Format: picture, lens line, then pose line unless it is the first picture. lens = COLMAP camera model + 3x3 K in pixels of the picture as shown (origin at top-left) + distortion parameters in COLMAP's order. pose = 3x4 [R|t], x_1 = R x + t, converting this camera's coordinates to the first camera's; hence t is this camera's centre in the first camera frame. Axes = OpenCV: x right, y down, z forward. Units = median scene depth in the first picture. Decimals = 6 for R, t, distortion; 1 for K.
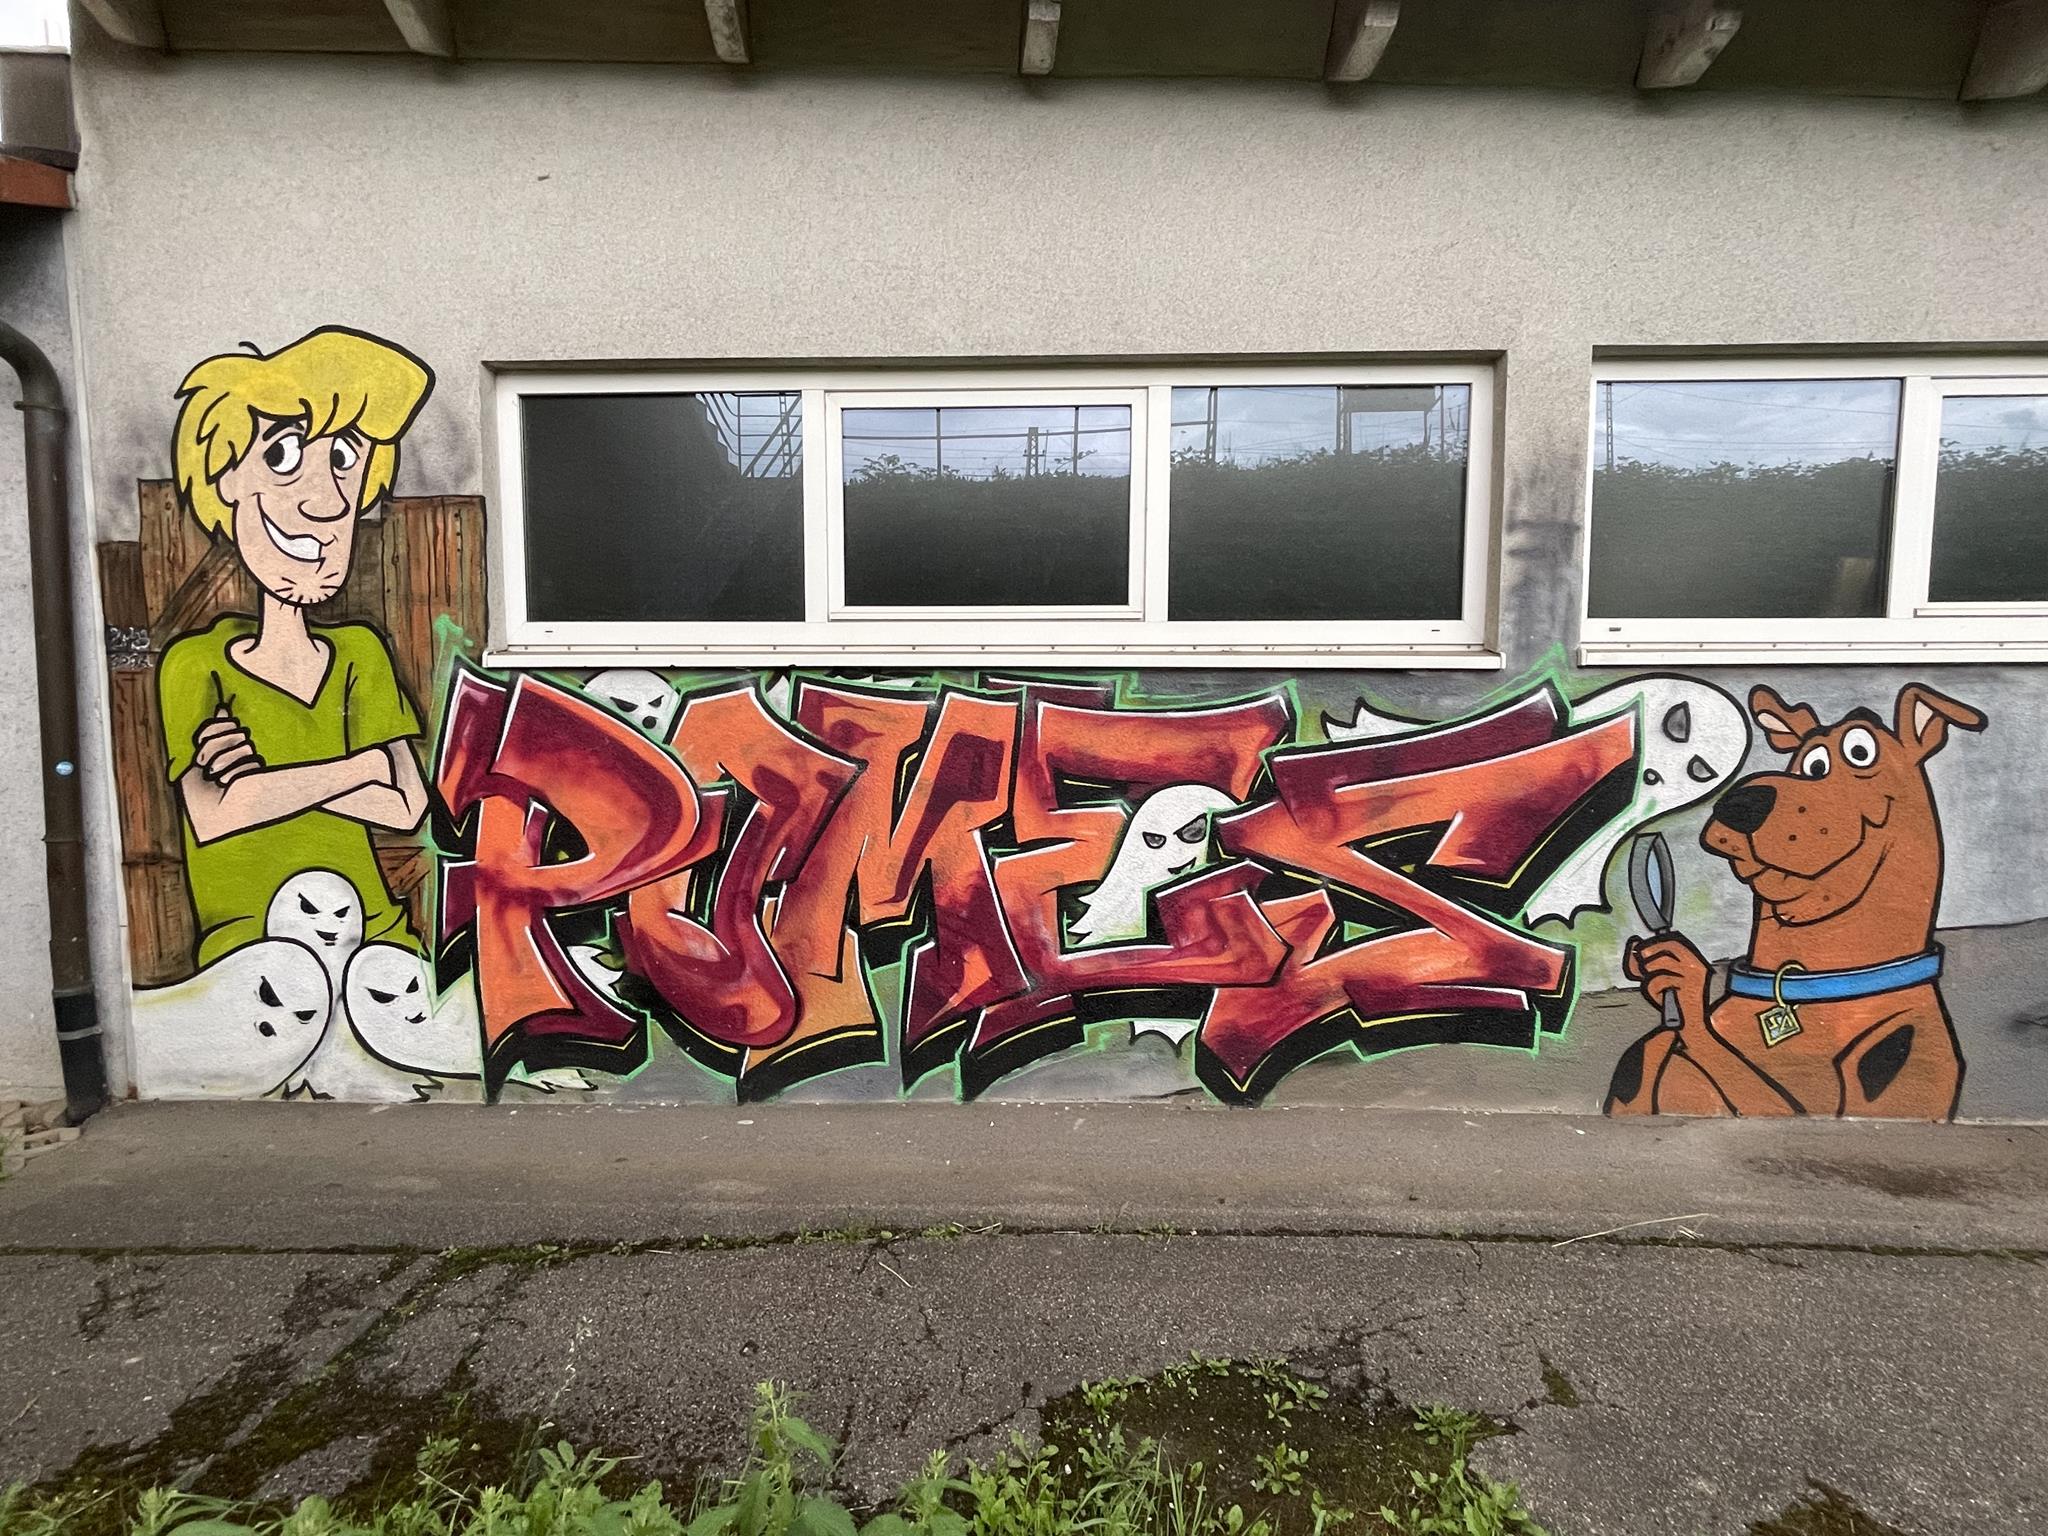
lens RADIAL K [[1025.2, 0, 1019.6], [0, 1025.2, 772.5], [0, 0, 1]] dist [0.003174, 0.005334]
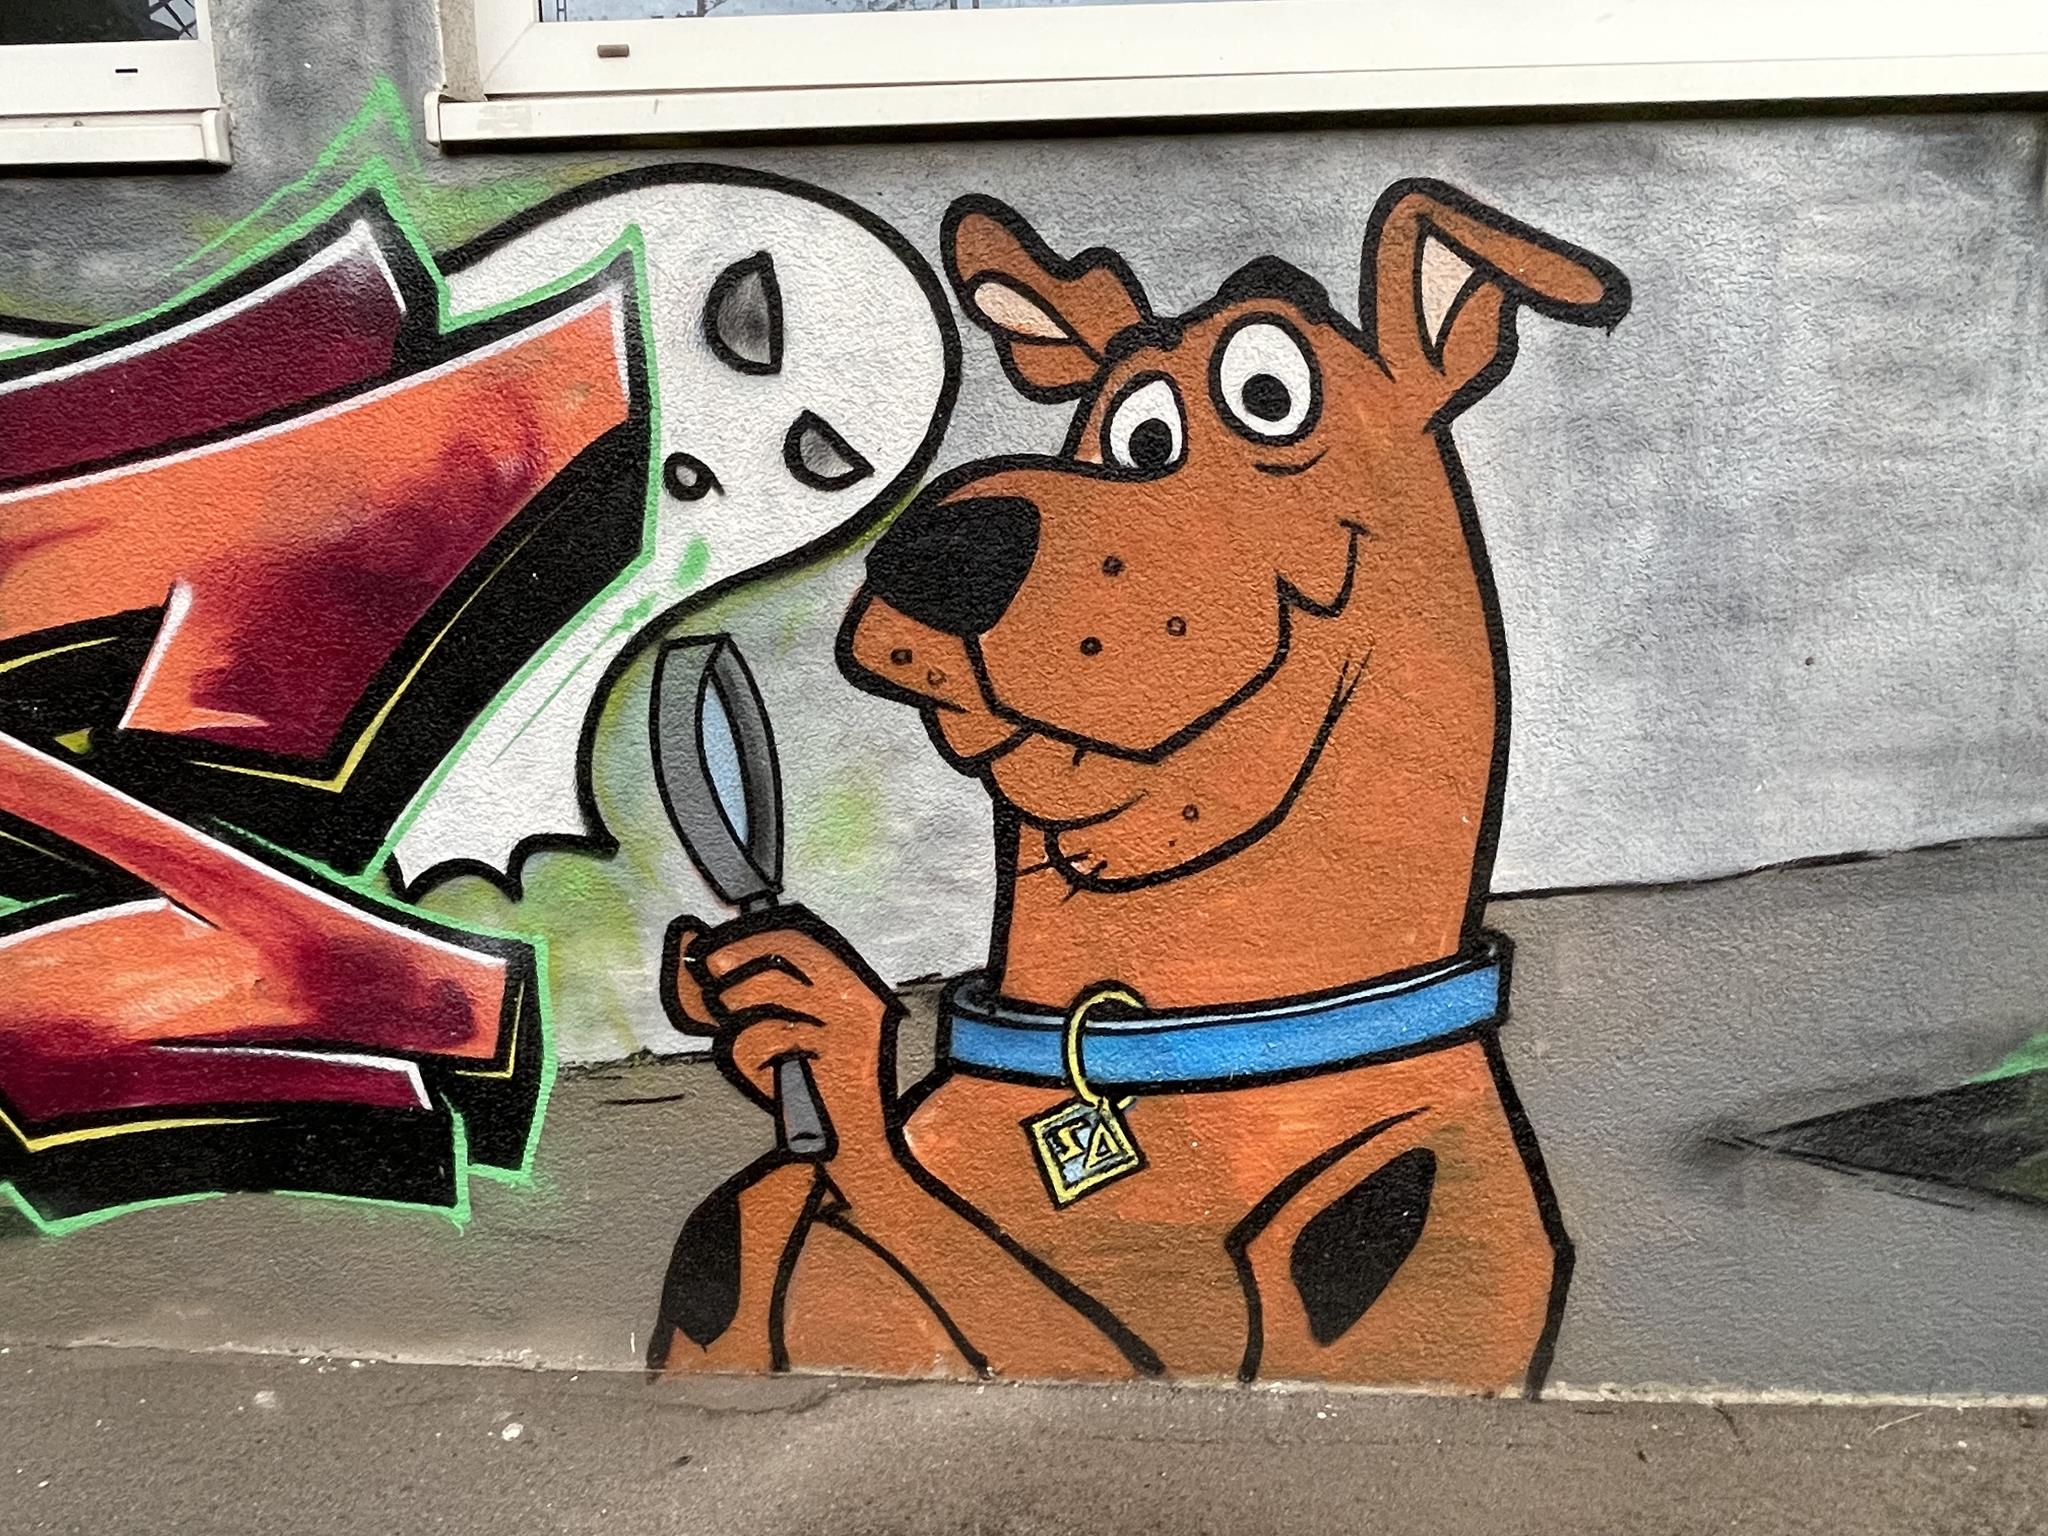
lens RADIAL K [[1426.1, 0, 1023.6], [0, 1426.1, 761.1], [0, 0, 1]] dist [0.002922, -0.008449]
pose [[0.999392, -0.006957, -0.034154, 0.741530], [0.010477, 0.994523, 0.103990, 0.051444], [0.033243, -0.104284, 0.993992, 0.503228]]
